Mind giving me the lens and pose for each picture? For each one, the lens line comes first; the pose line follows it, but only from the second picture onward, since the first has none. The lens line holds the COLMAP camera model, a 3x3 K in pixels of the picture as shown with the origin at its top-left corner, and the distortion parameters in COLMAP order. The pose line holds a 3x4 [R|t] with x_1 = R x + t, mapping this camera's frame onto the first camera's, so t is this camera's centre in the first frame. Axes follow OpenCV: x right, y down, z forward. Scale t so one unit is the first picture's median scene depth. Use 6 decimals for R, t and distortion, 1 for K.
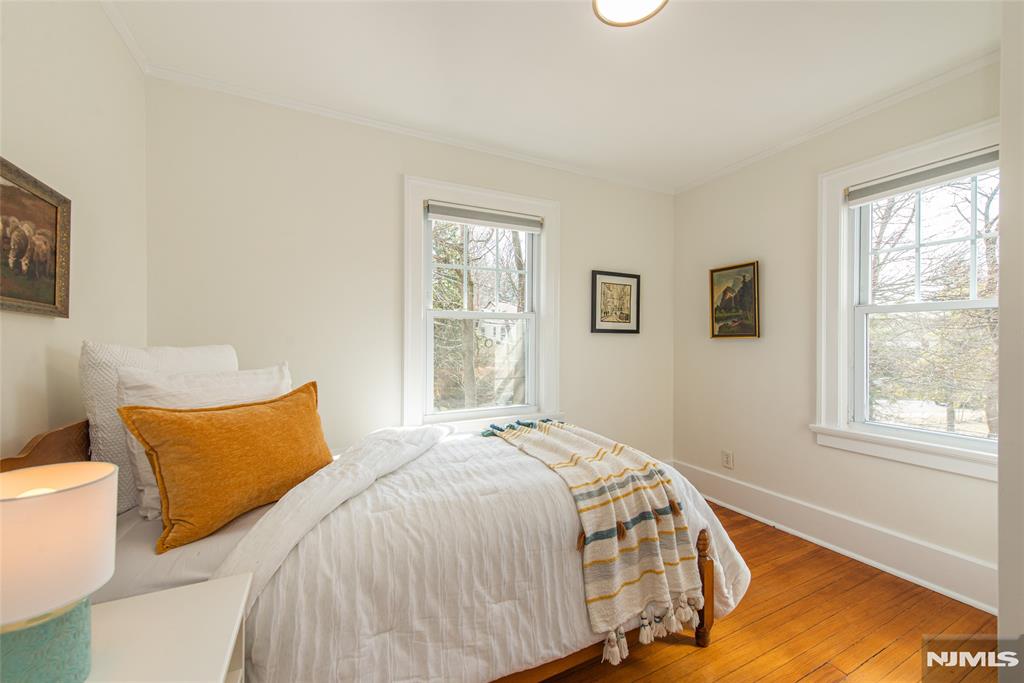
lens RADIAL K [[406.3, 0, 512.5], [0, 406.3, 341.3], [0, 0, 1]] dist [0.013751, -0.003116]
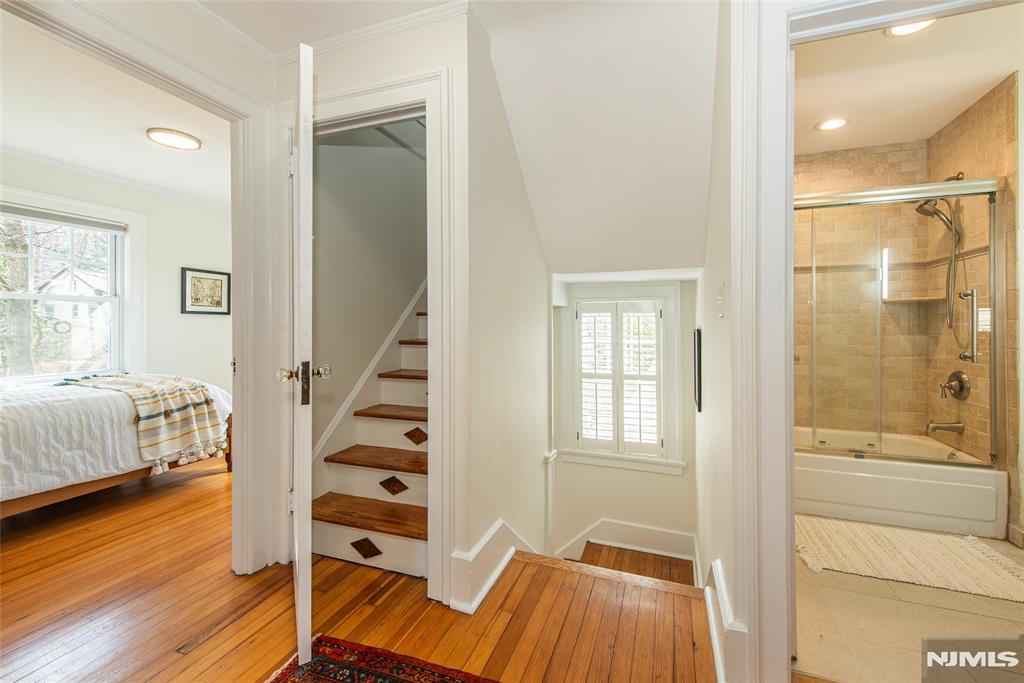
lens RADIAL K [[406.3, 0, 544.6], [0, 406.3, 326.7], [0, 0, 1]] dist [0.013751, -0.003116]
pose [[0.692484, -0.003679, 0.721424, 0.099794], [0.002115, 0.999993, 0.003069, 0.042782], [-0.721430, -0.000600, 0.692487, -1.672525]]
